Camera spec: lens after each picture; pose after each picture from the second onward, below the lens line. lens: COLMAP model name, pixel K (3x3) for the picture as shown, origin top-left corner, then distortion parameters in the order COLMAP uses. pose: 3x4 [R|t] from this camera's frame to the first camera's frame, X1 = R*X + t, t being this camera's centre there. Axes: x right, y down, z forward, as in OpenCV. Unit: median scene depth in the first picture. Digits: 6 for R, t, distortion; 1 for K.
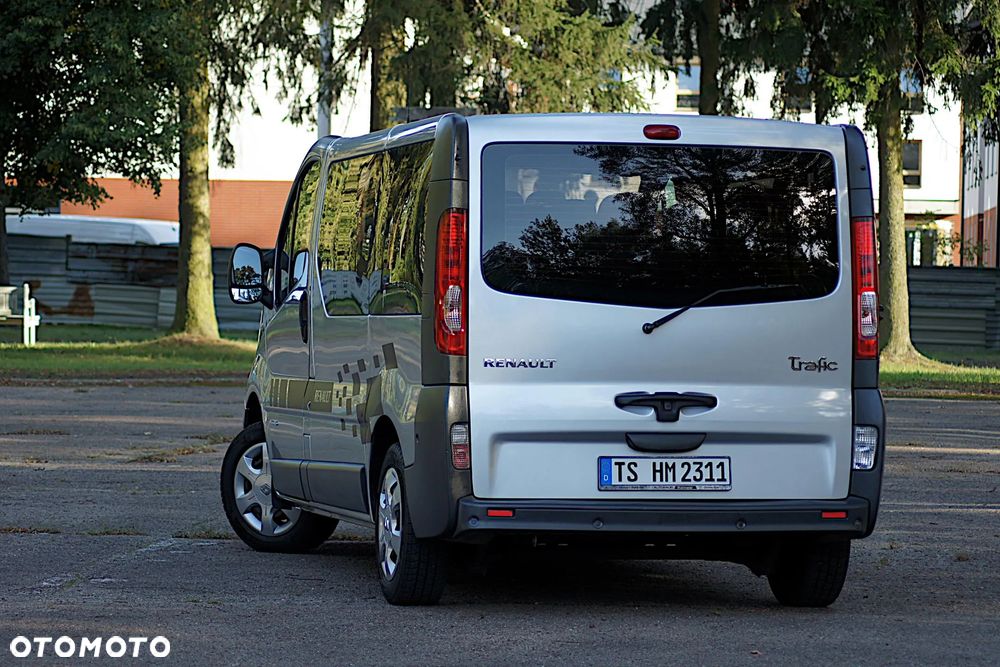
lens RADIAL K [[3800.3, 0, 499.5], [0, 3800.3, 334.7], [0, 0, 1]] dist [-0.023964, 1.933439]
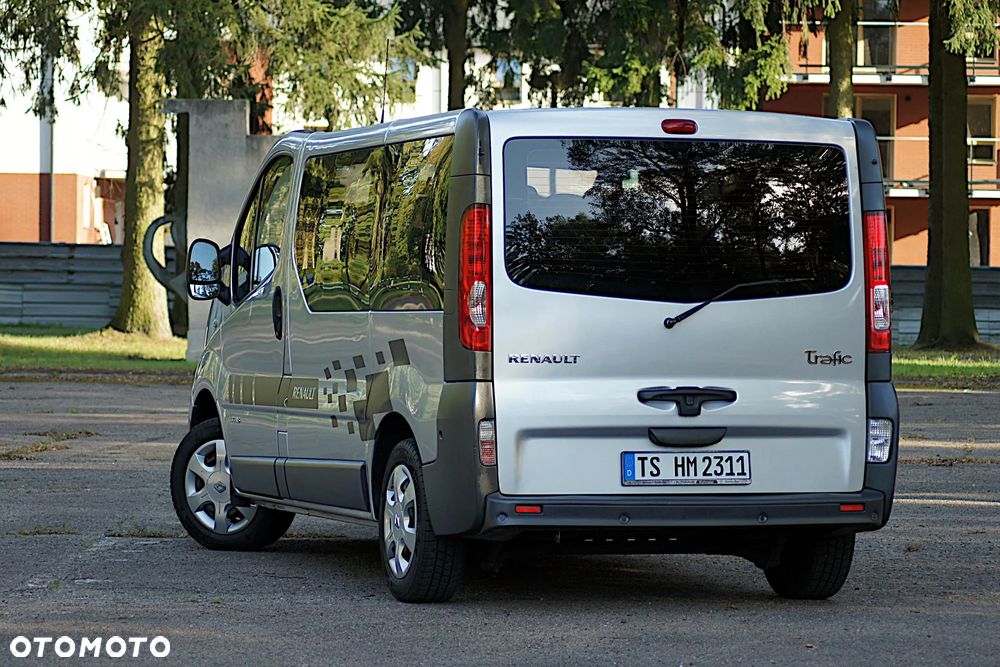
lens RADIAL K [[3800.3, 0, 499.5], [0, 3800.3, 334.7], [0, 0, 1]] dist [-0.023964, 1.933439]
pose [[0.996225, -0.006351, 0.086580, -0.090764], [0.006142, 0.999978, 0.002684, -0.001545], [-0.086595, -0.002142, 0.996241, 0.007916]]
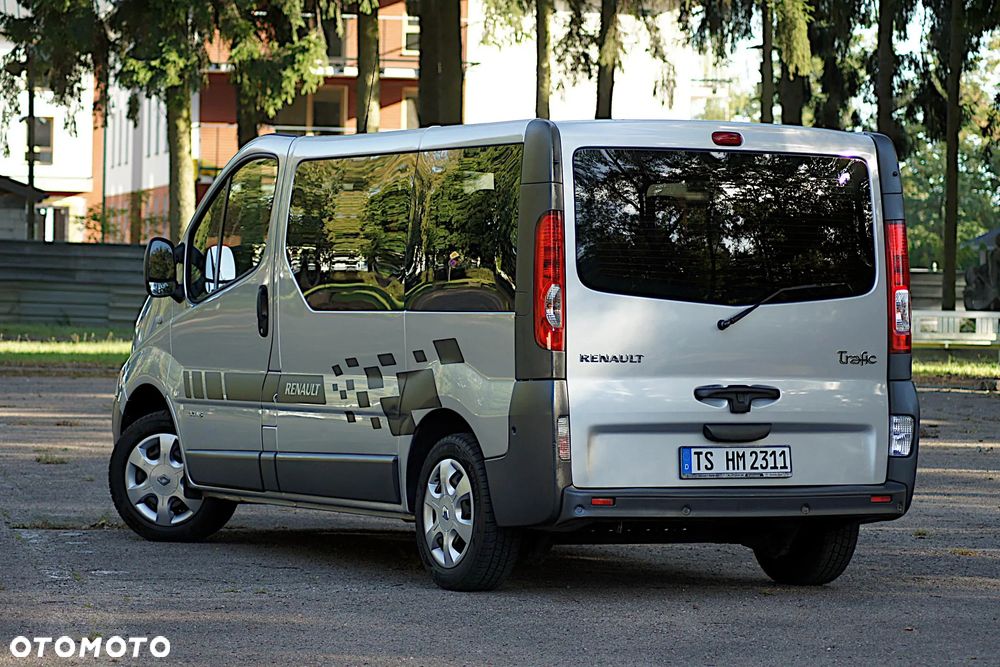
lens RADIAL K [[3791.1, 0, 499.2], [0, 3791.1, 332.4], [0, 0, 1]] dist [0.056486, 1.174076]
pose [[0.965830, -0.002055, 0.259169, -0.289775], [0.000420, 0.999980, 0.006361, -0.006191], [-0.259177, -0.006035, 0.965811, -0.001170]]
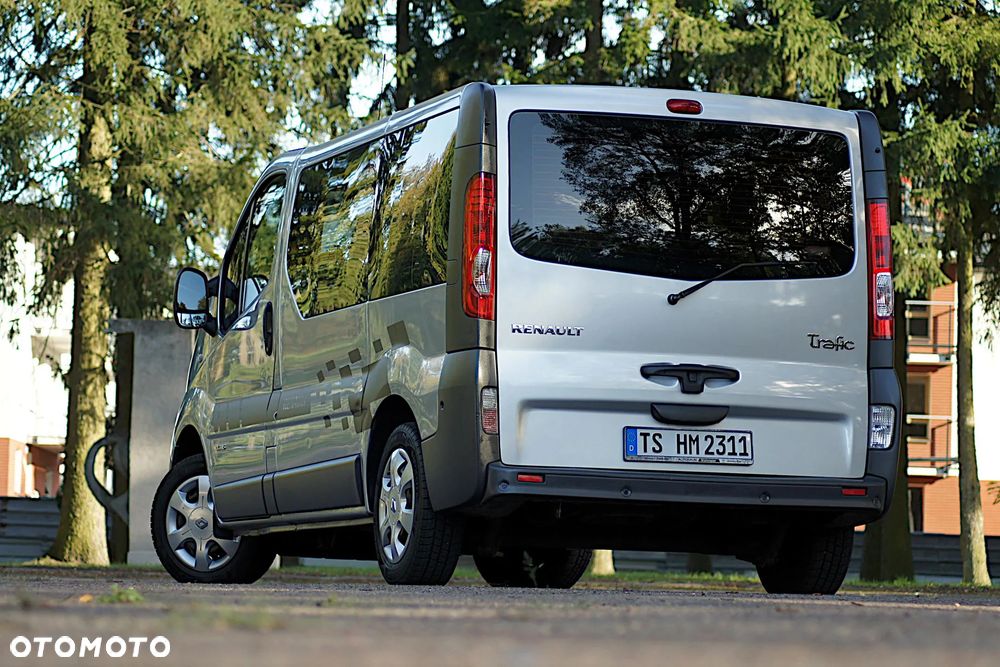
lens RADIAL K [[3801.8, 0, 505.4], [0, 3801.8, 355.9], [0, 0, 1]] dist [0.011786, 6.149368]
pose [[0.993976, 0.015979, 0.108423, -0.110629], [-0.007537, 0.996939, -0.077824, 0.089584], [-0.109335, 0.076538, 0.991054, 0.019763]]
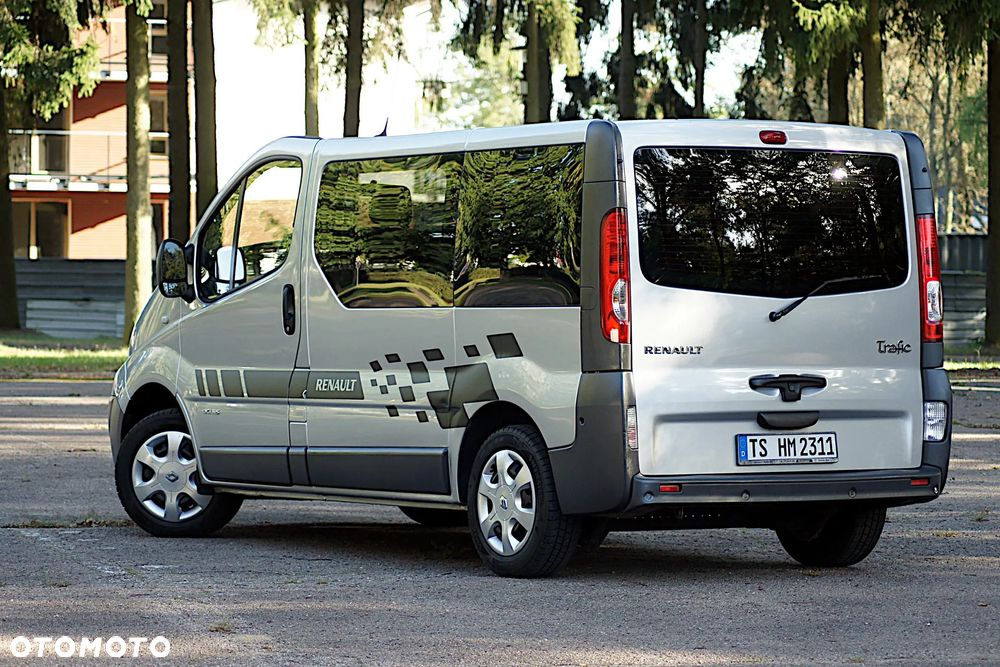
lens RADIAL K [[3791.1, 0, 499.2], [0, 3791.1, 332.4], [0, 0, 1]] dist [0.056486, 1.174076]
pose [[0.939027, -0.013916, 0.343562, -0.405227], [0.012390, 0.999901, 0.006635, -0.005246], [-0.343621, -0.001974, 0.939106, 0.000676]]
